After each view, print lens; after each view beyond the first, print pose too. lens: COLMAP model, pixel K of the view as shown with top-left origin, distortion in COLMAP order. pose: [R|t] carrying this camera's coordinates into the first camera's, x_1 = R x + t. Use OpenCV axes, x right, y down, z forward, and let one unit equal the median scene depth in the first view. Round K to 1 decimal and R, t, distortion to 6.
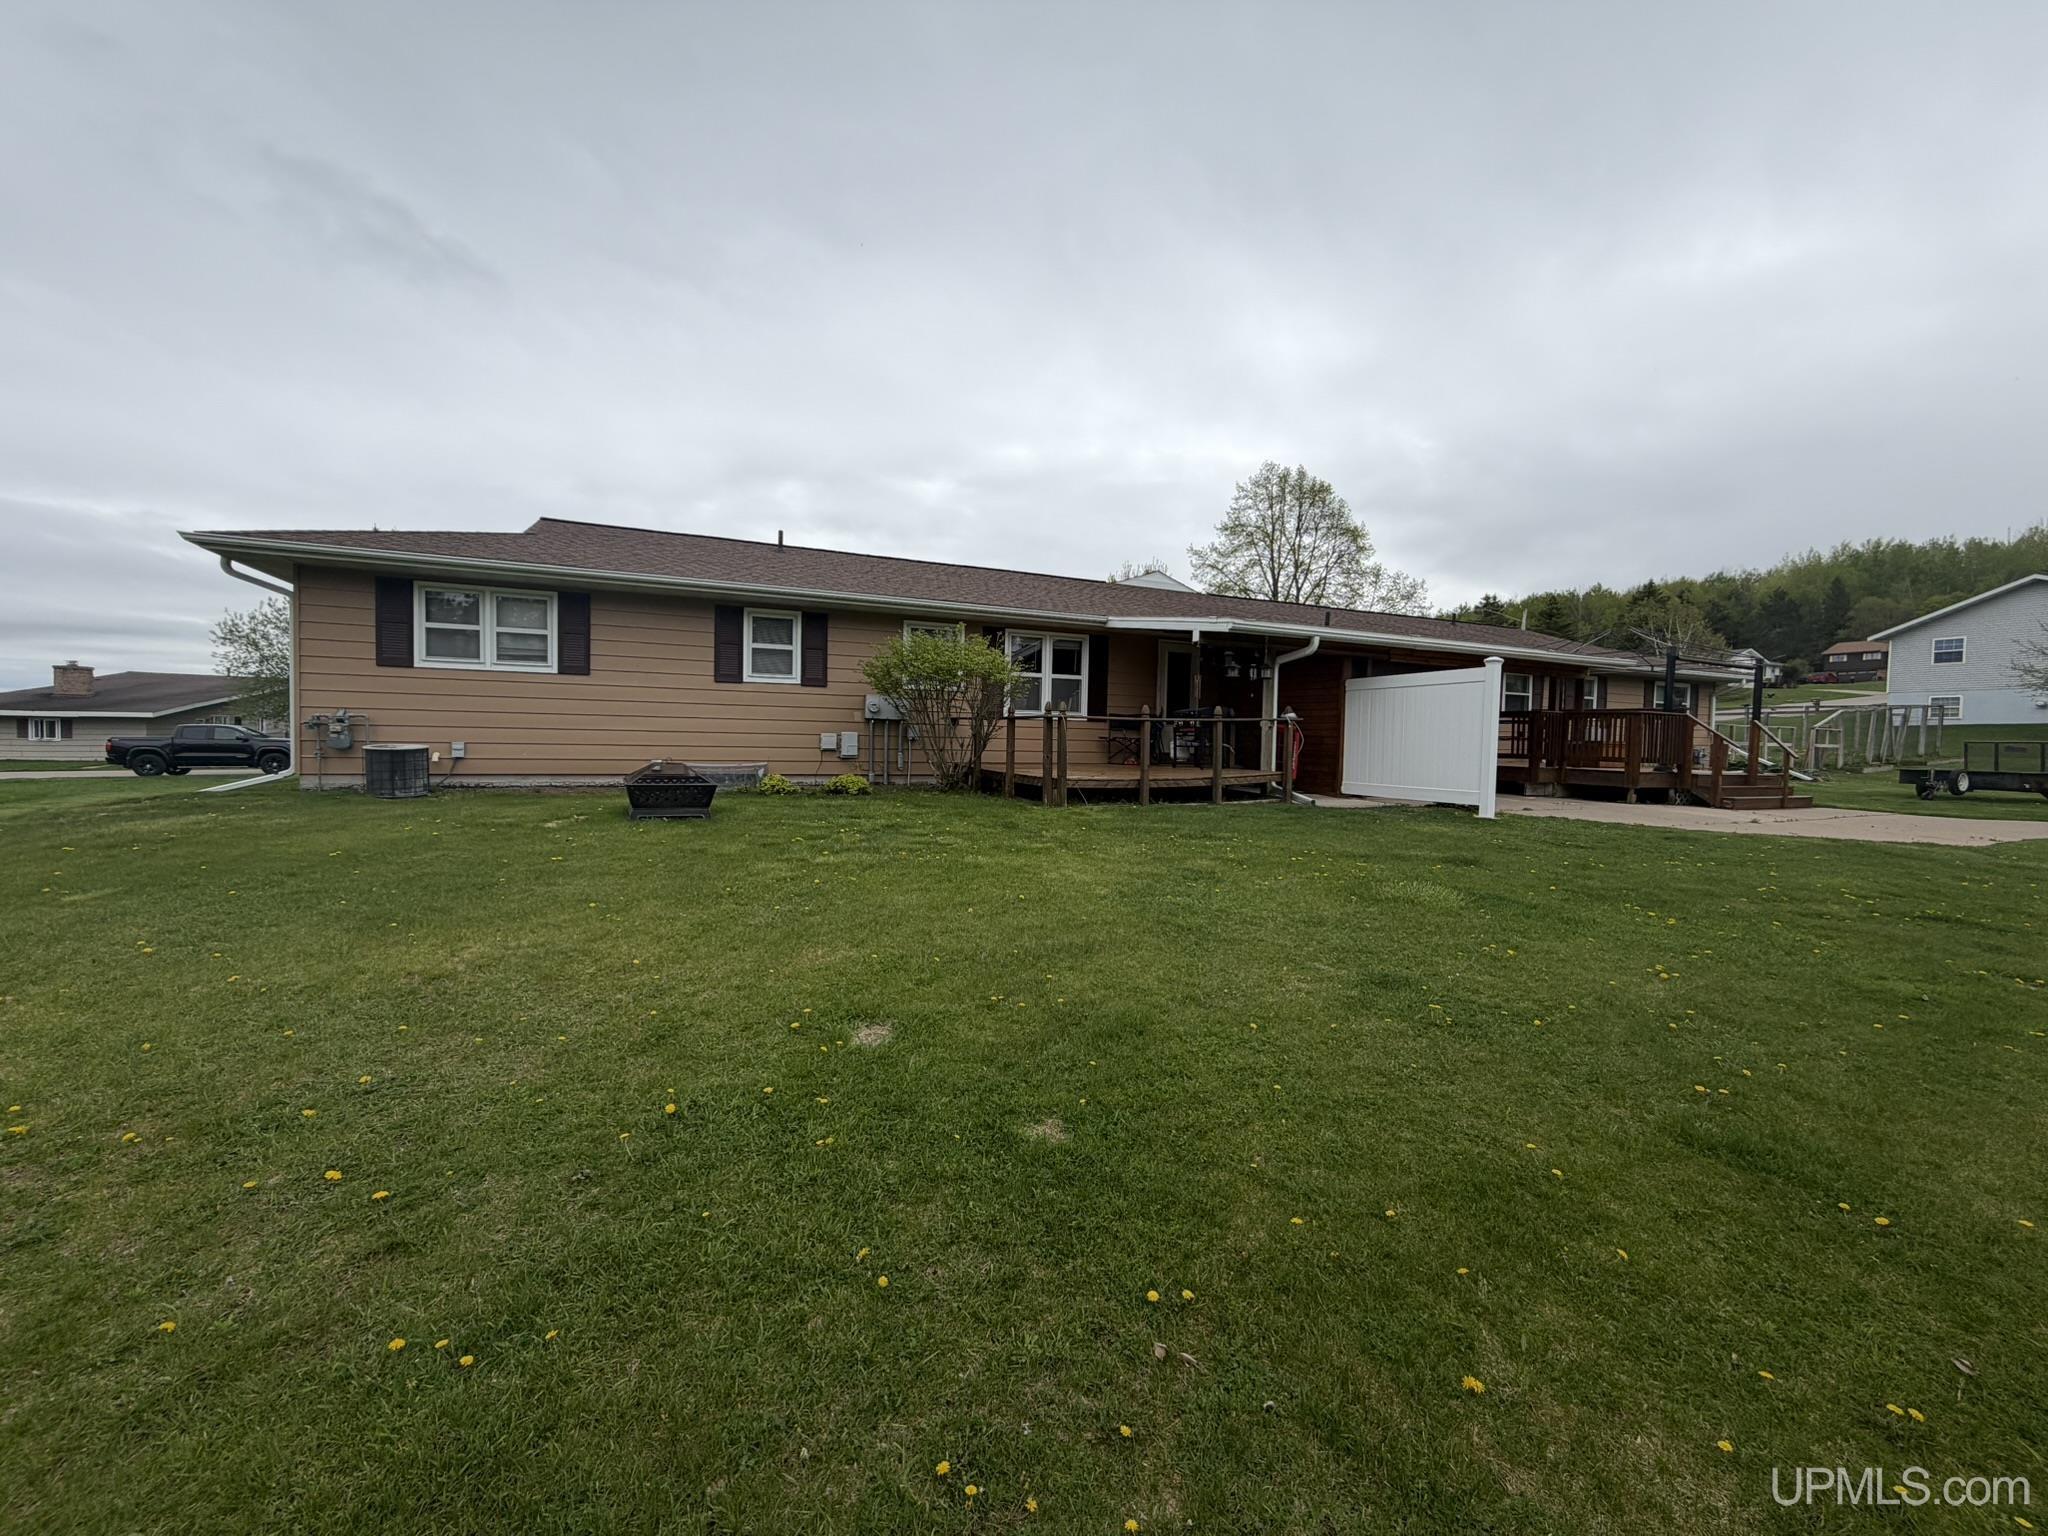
lens RADIAL K [[815.6, 0, 1032.5], [0, 815.6, 769.8], [0, 0, 1]] dist [-0.001011, -0.000104]
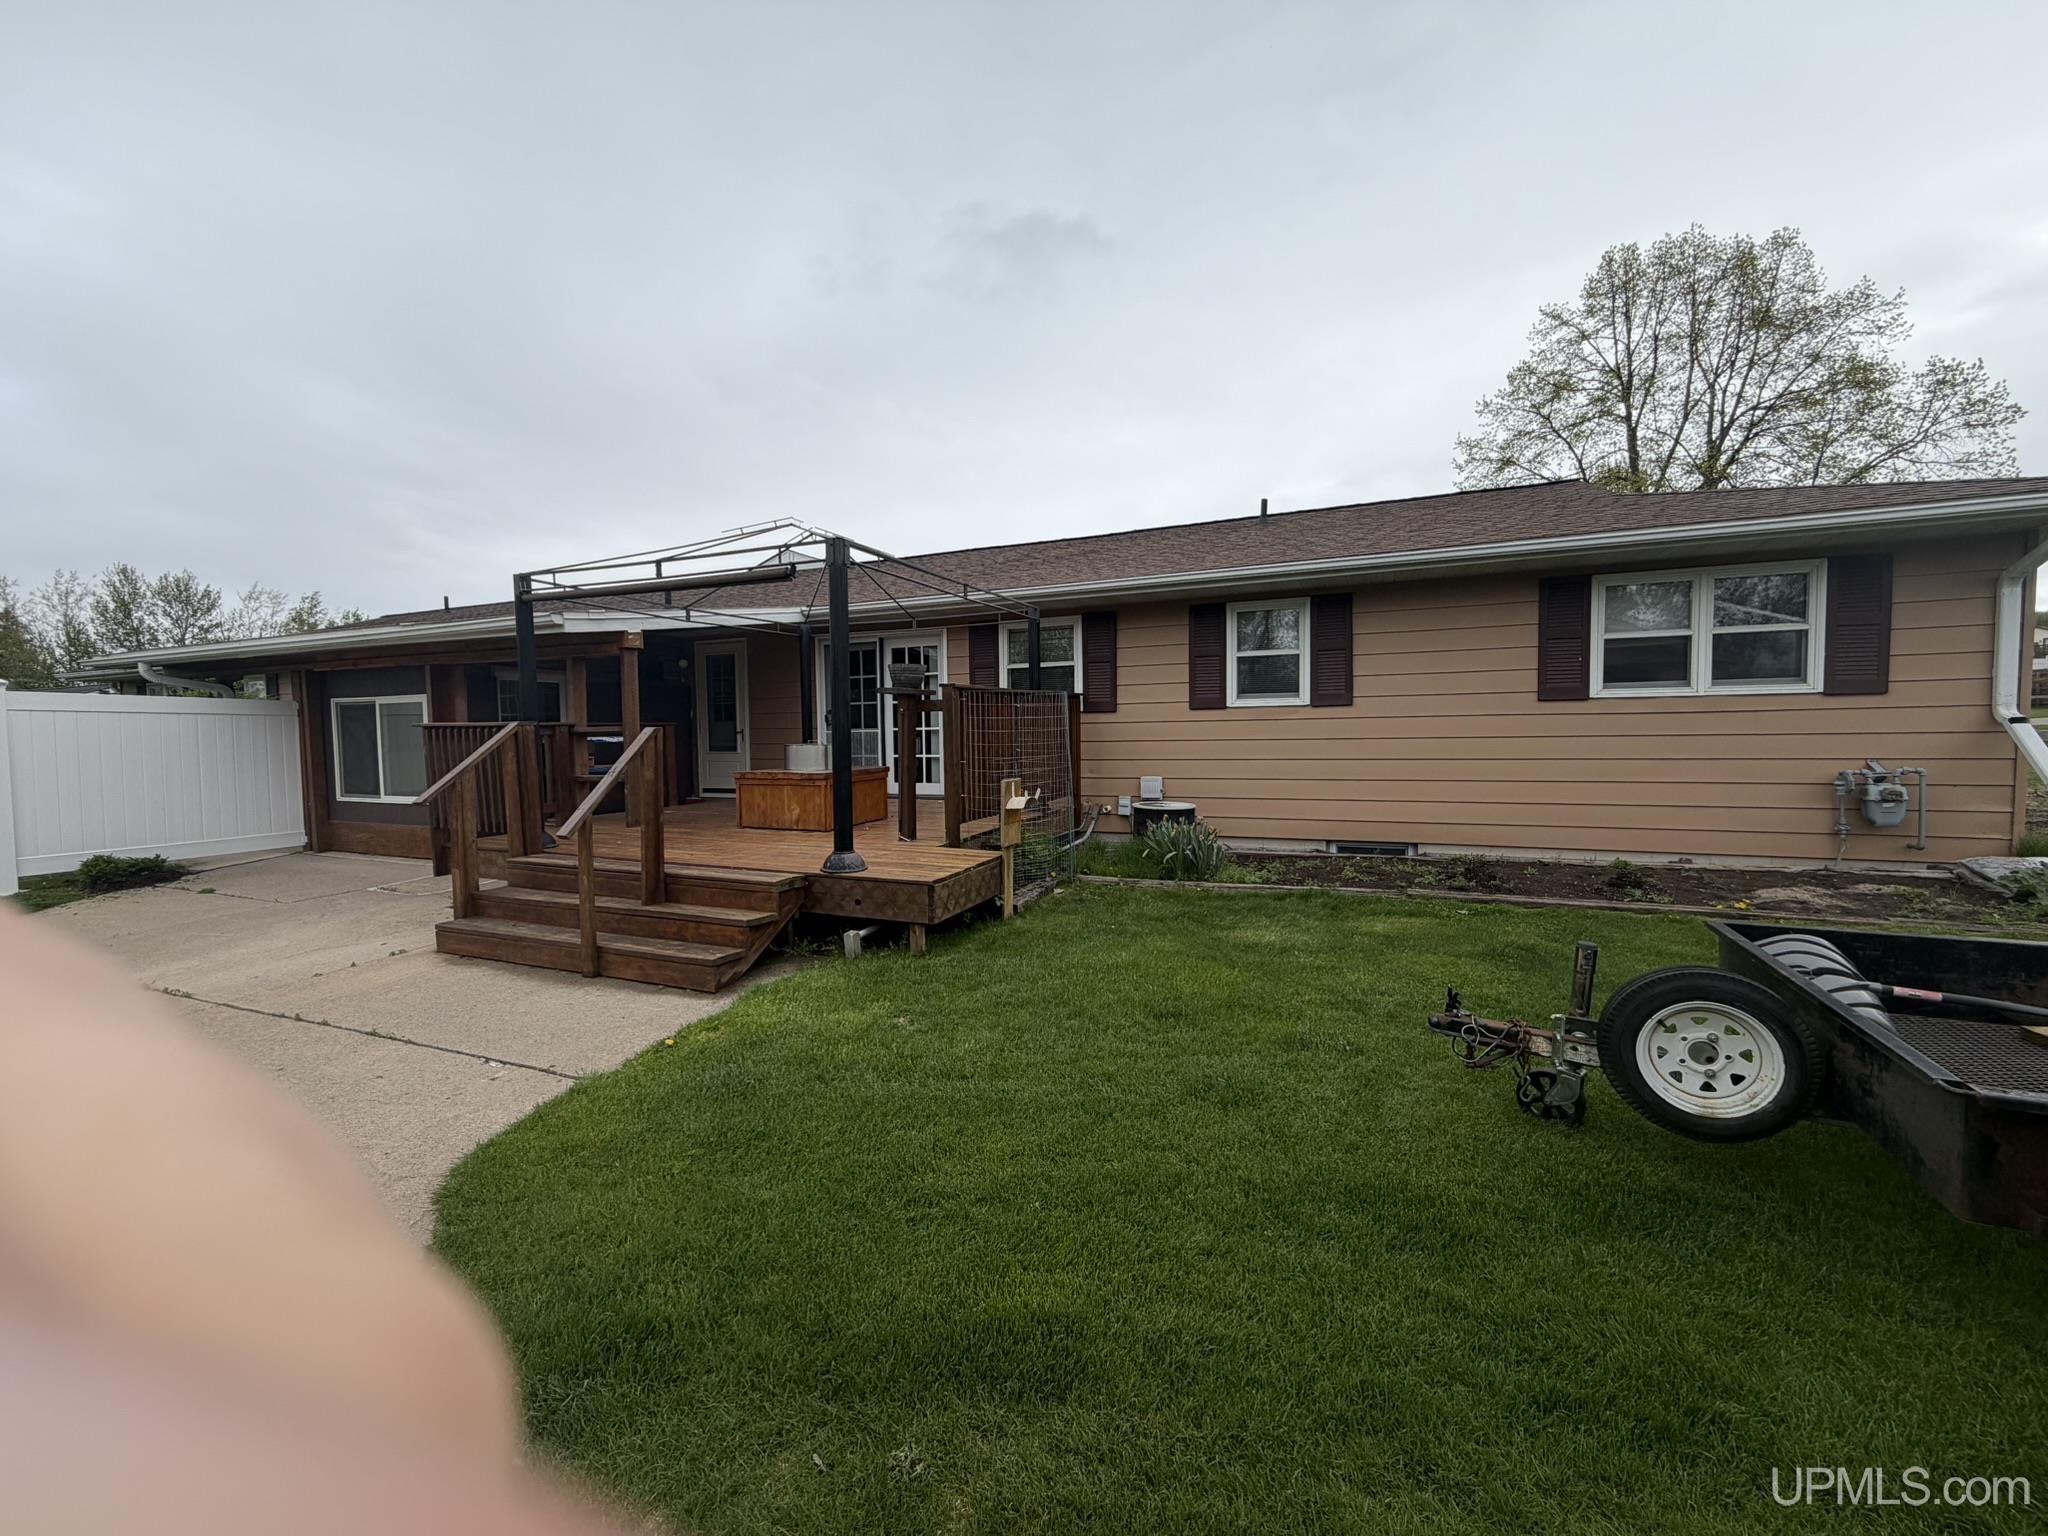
lens RADIAL K [[815.6, 0, 1010.9], [0, 815.6, 766.5], [0, 0, 1]] dist [-0.001011, -0.000104]
pose [[0.665989, 0.002993, -0.745955, 1.466680], [-0.000090, 0.999992, 0.003932, -0.050991], [0.745961, -0.002552, 0.665984, 1.009686]]
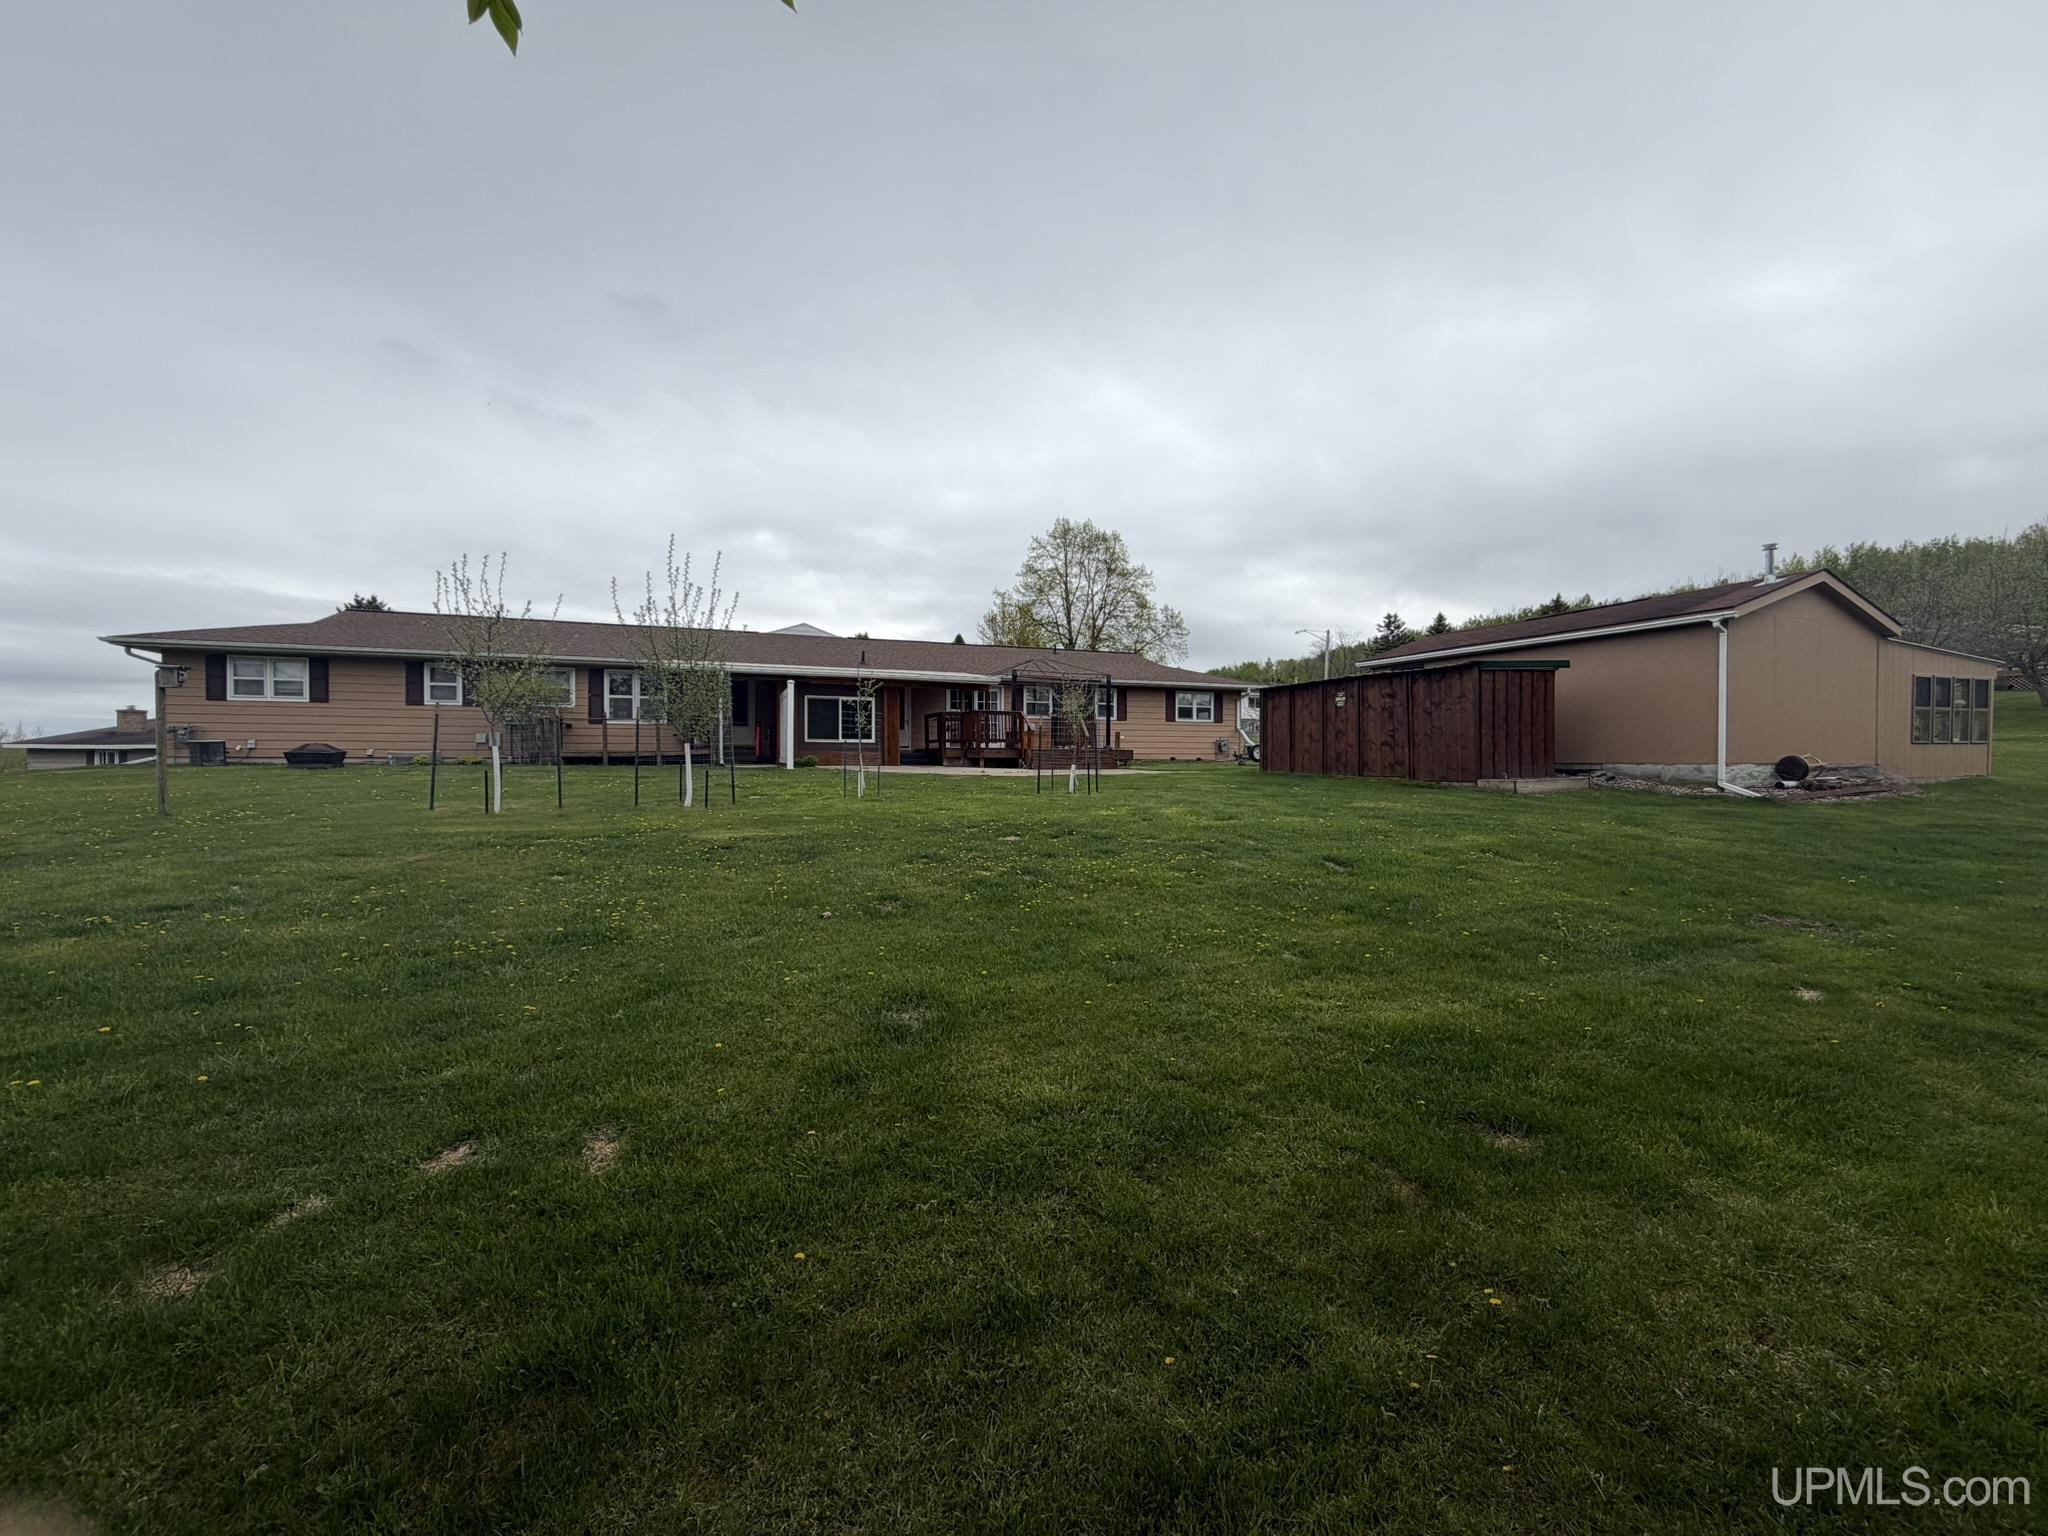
lens RADIAL K [[815.6, 0, 1023.3], [0, 815.6, 753.9], [0, 0, 1]] dist [-0.001011, -0.000104]
pose [[0.998063, -0.020800, -0.058626, 1.005232], [0.017843, 0.998564, -0.050519, 0.106734], [0.059592, 0.049376, 0.997001, -0.647759]]
